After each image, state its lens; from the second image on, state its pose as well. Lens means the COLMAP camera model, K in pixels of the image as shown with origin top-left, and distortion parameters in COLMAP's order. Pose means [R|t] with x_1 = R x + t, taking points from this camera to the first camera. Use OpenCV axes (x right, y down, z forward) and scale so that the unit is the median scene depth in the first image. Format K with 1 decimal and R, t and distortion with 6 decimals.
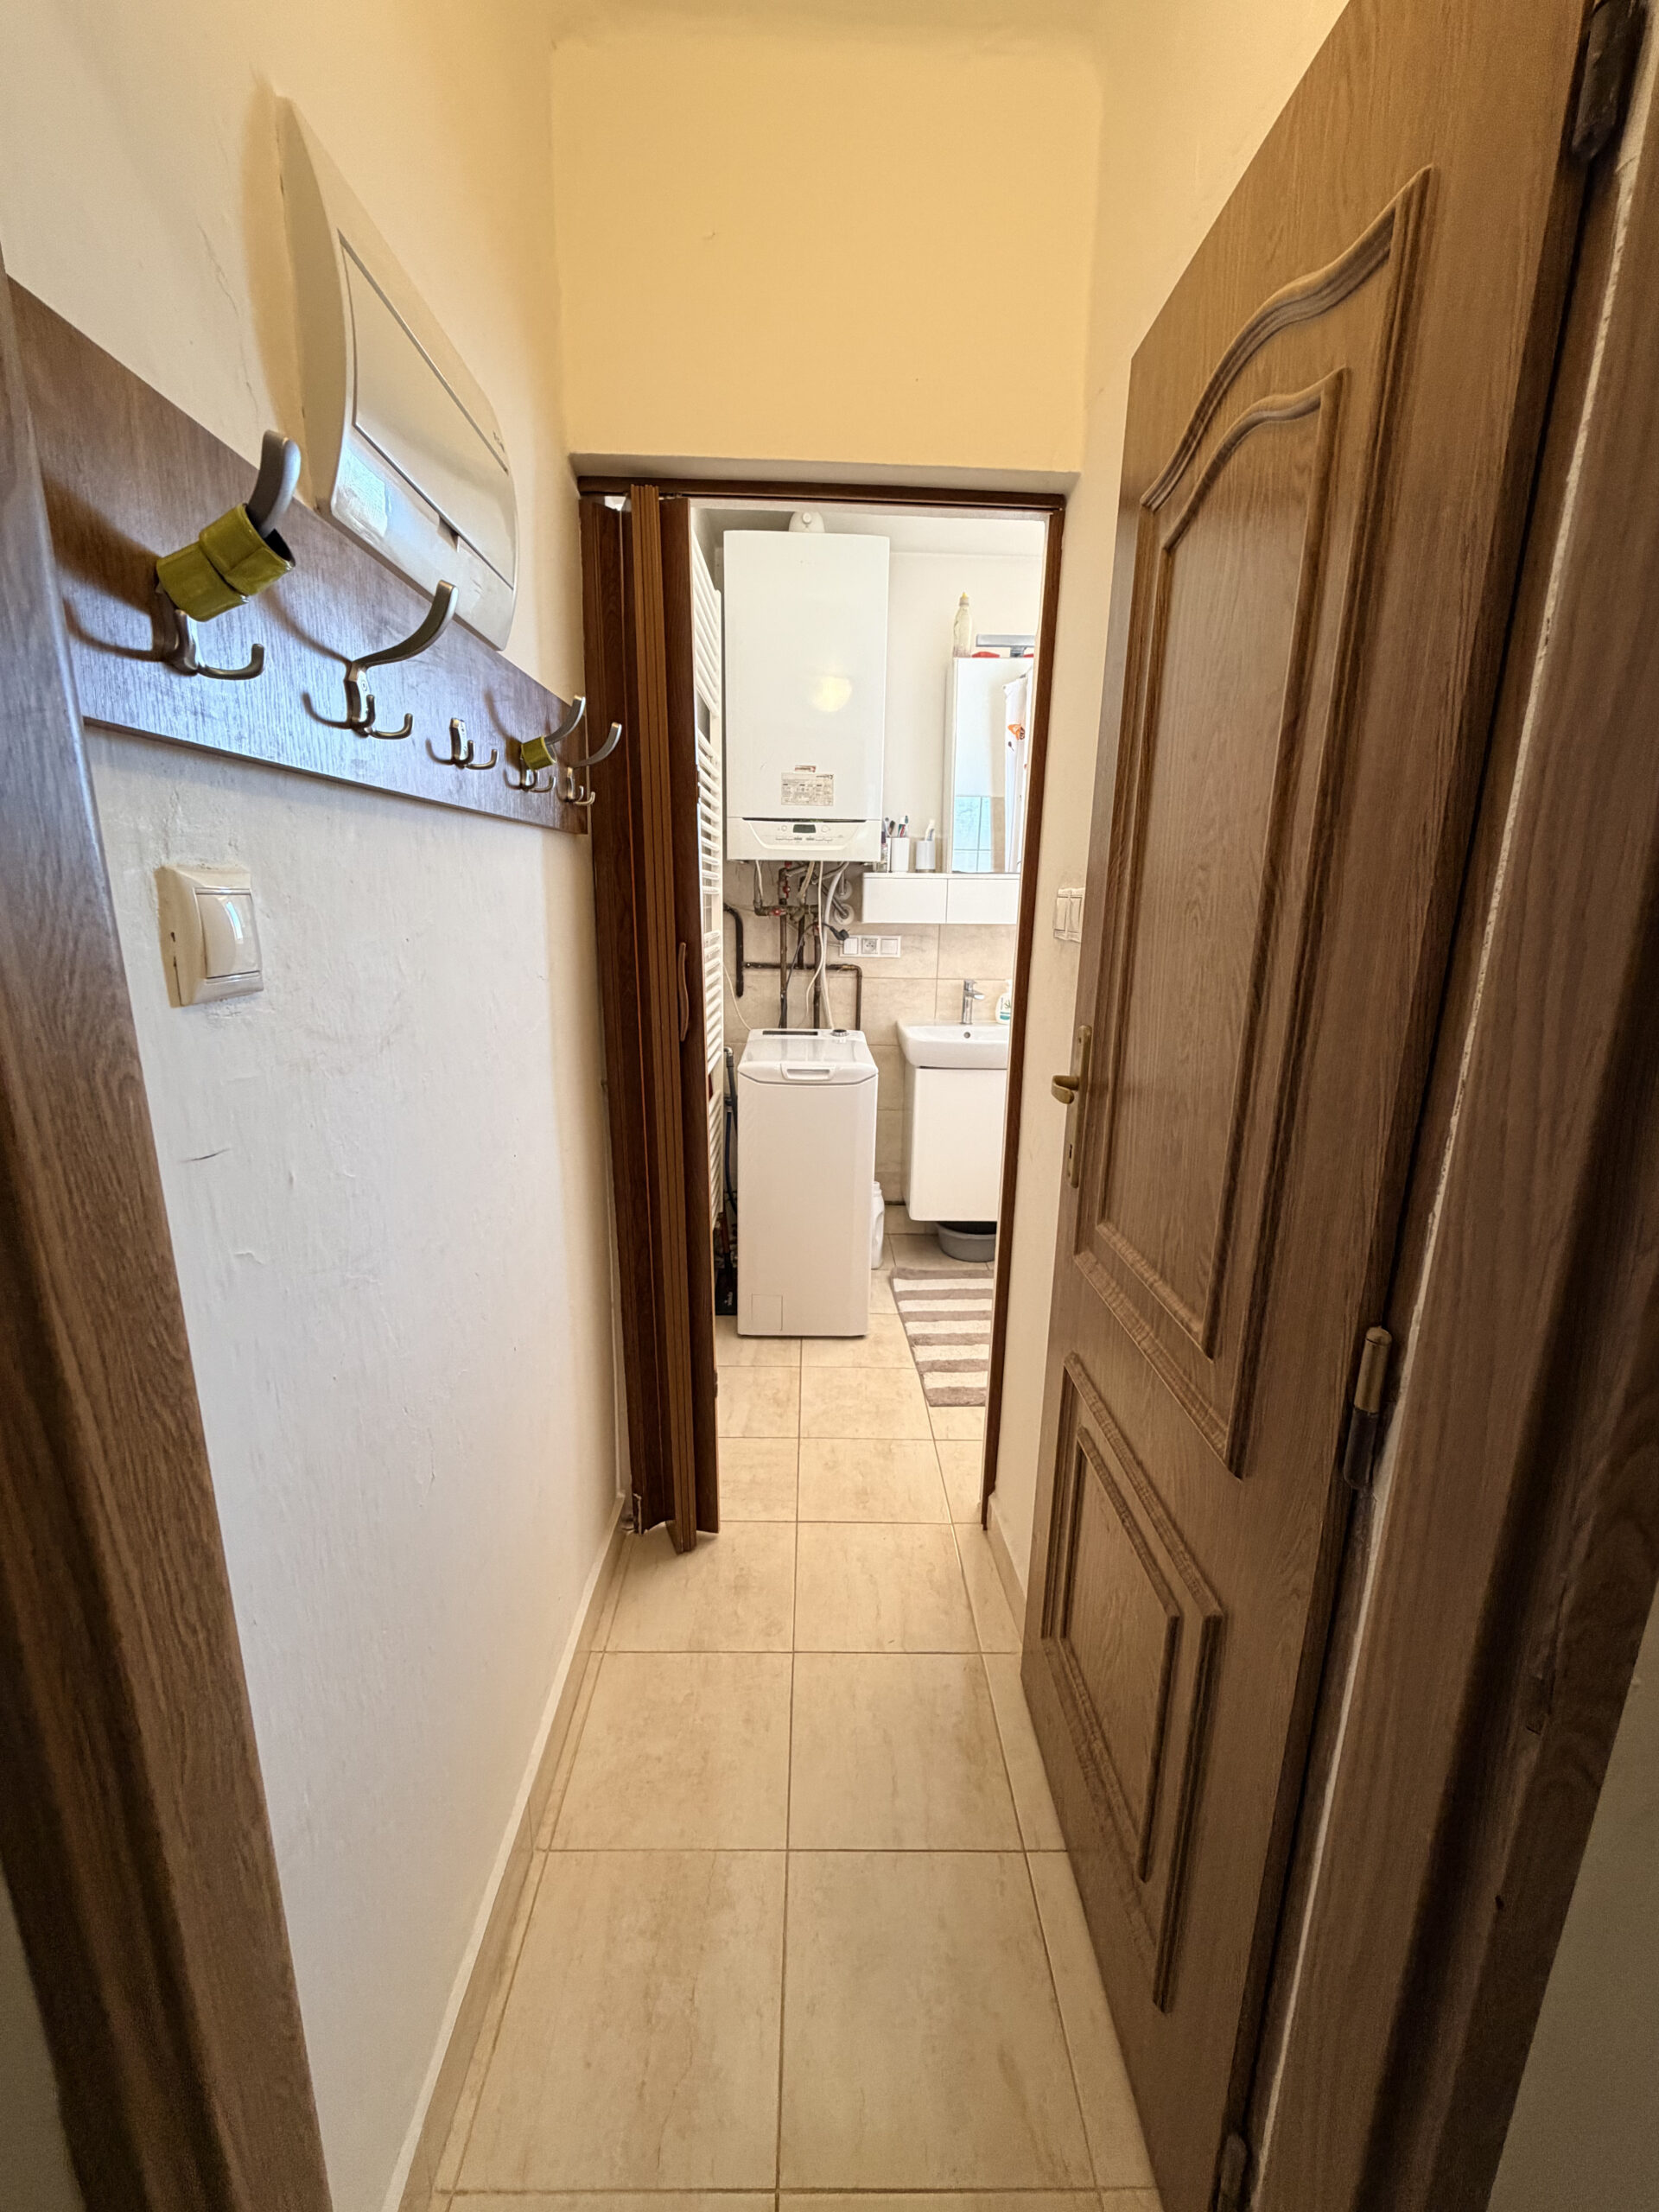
lens RADIAL K [[884.9, 0, 827.3], [0, 884.9, 1106.7], [0, 0, 1]] dist [0.000087, 0.000287]
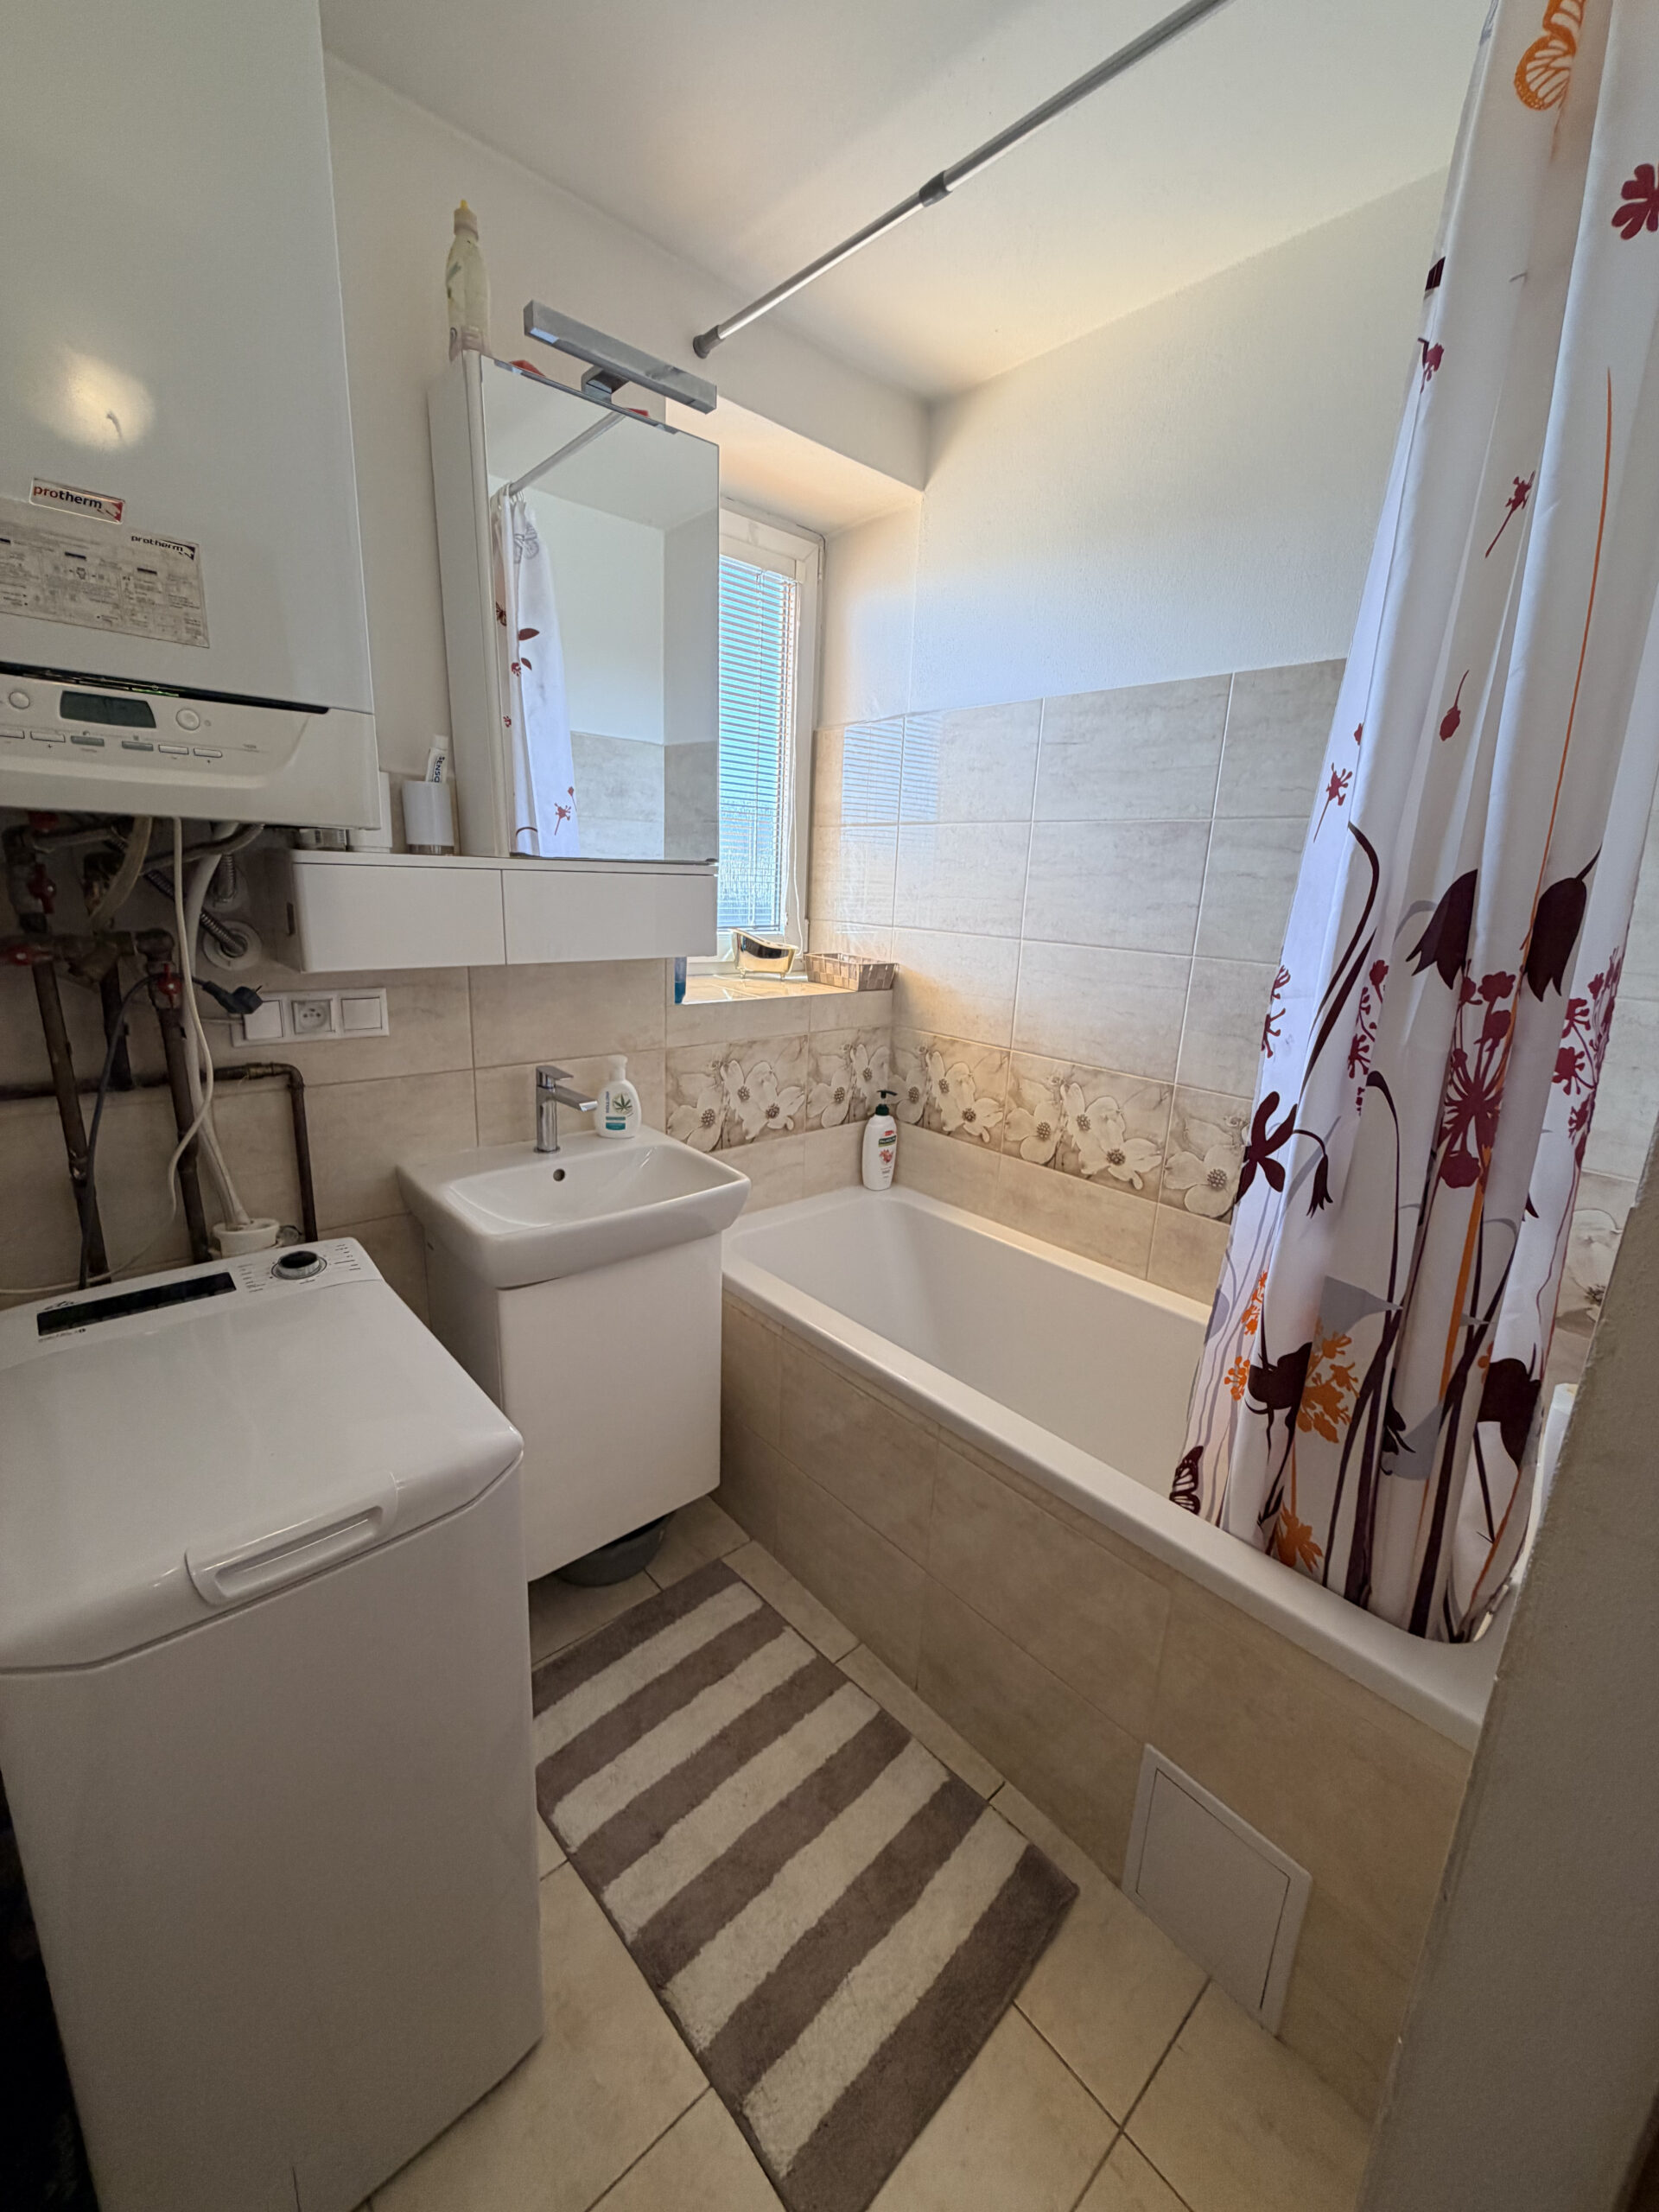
lens RADIAL K [[884.9, 0, 823.9], [0, 884.9, 1101.3], [0, 0, 1]] dist [0.000087, 0.000287]
pose [[0.762296, -0.146189, 0.630502, -0.042304], [0.123985, 0.989100, 0.079432, -0.145921], [-0.635242, 0.017622, 0.772112, 0.511132]]
